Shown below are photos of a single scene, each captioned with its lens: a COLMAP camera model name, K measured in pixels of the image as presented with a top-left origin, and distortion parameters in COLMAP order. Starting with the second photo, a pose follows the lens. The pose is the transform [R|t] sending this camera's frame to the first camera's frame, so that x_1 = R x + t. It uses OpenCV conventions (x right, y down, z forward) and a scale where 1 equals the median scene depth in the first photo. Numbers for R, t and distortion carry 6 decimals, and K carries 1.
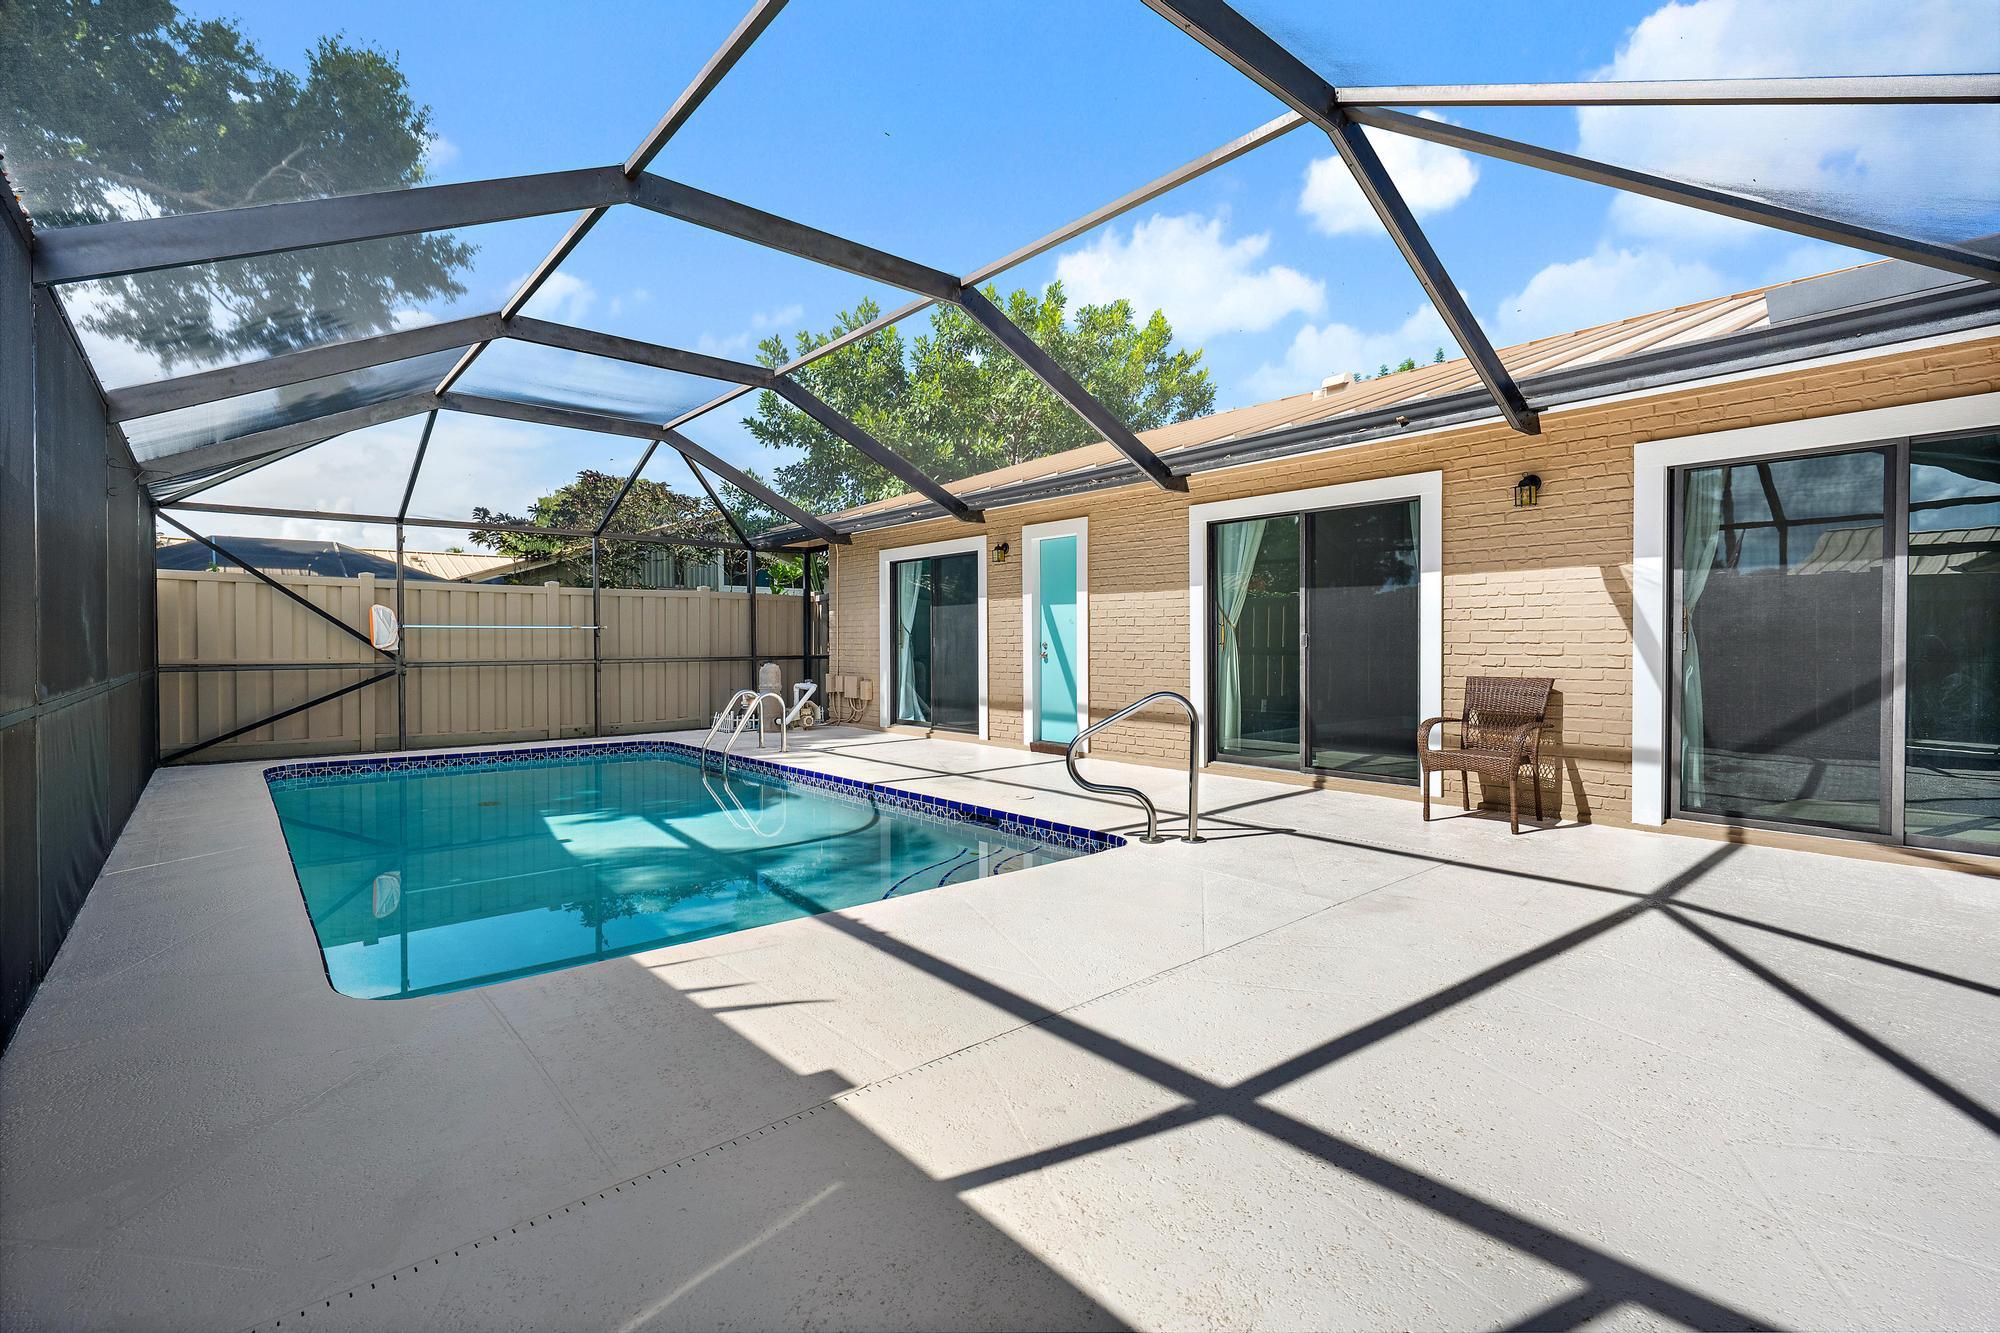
lens RADIAL K [[899.9, 0, 993.1], [0, 899.9, 659.1], [0, 0, 1]] dist [0.001401, 0.000871]
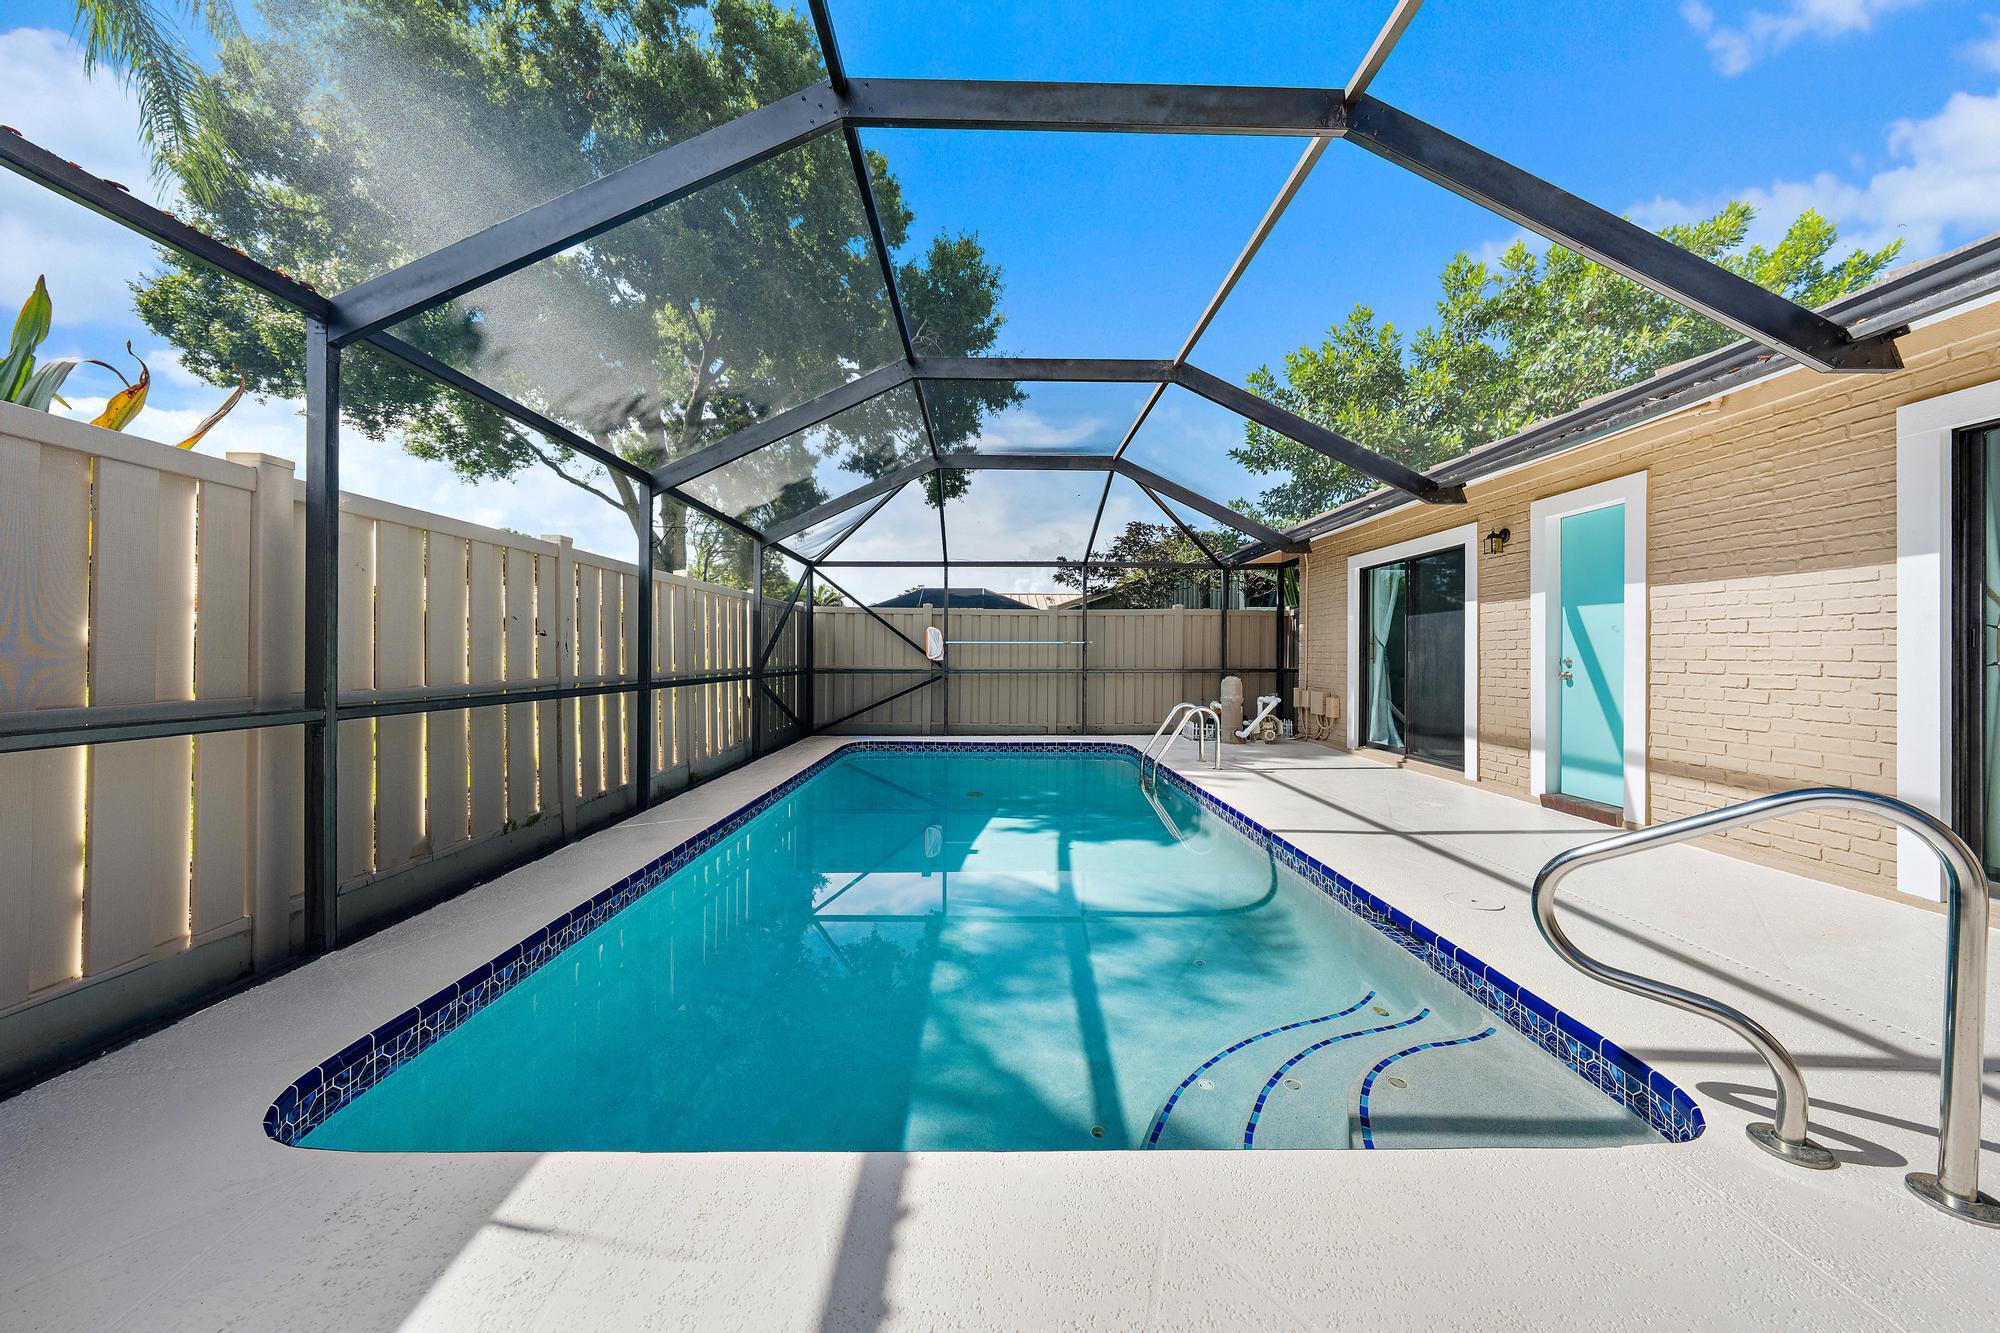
lens RADIAL K [[678.1, 0, 1005.7], [0, 678.1, 658.5], [0, 0, 1]] dist [0.000722, -0.000214]
pose [[0.775634, 0.008027, -0.631132, 0.047856], [-0.015892, 0.999850, -0.006814, -0.007287], [0.630983, 0.015315, 0.775645, 0.274459]]
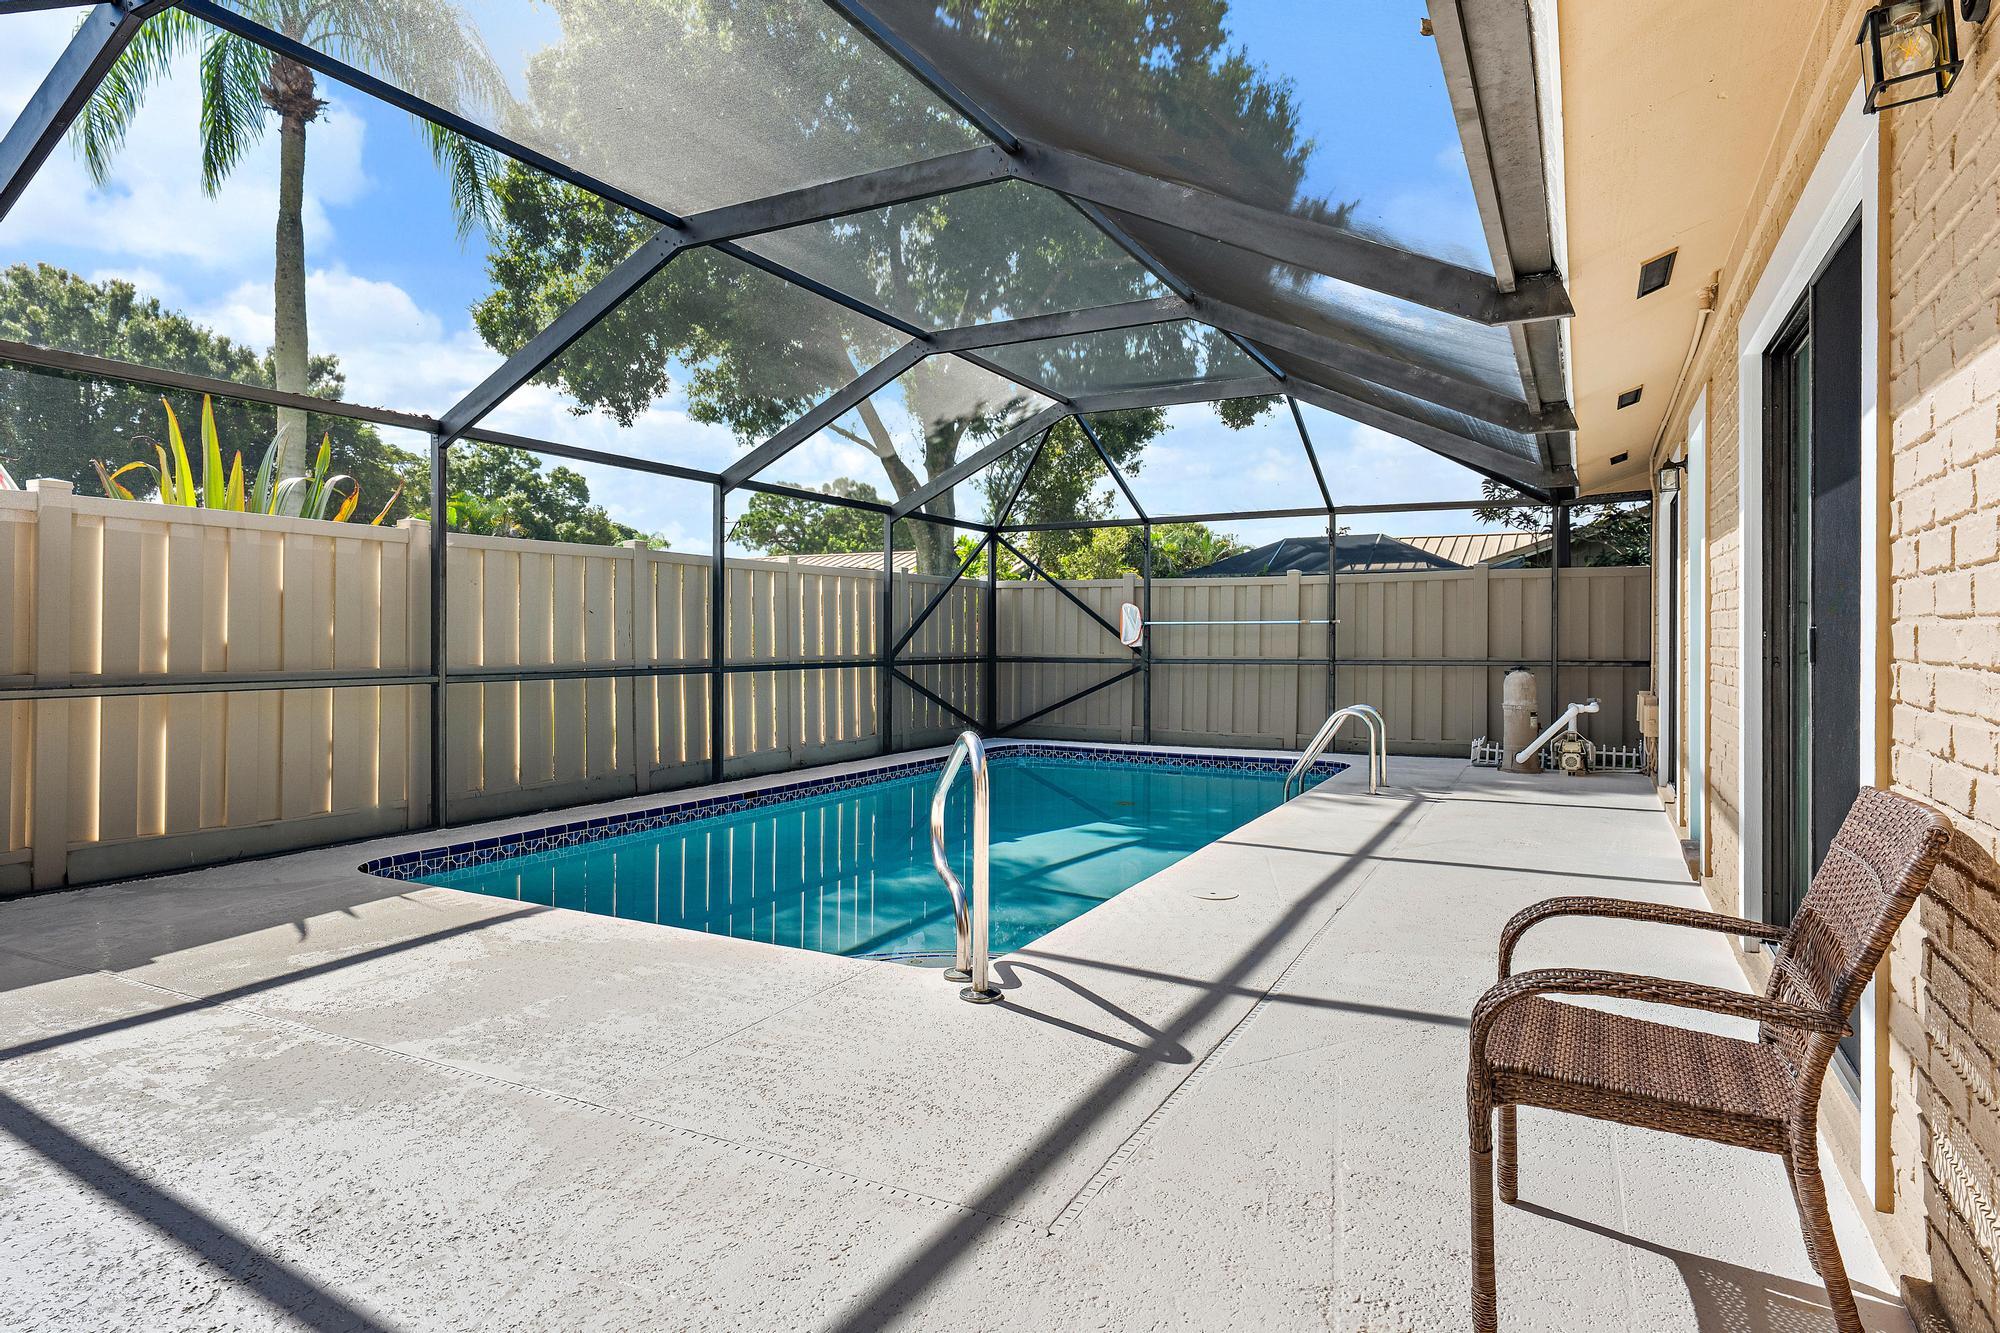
lens RADIAL K [[1102.8, 0, 1008.7], [0, 1102.8, 640.3], [0, 0, 1]] dist [0.009293, 0.000856]
pose [[0.372709, 0.005625, -0.927931, 0.450472], [-0.018223, 0.999833, -0.001259, -0.012378], [0.927769, 0.017379, 0.372749, 0.385579]]
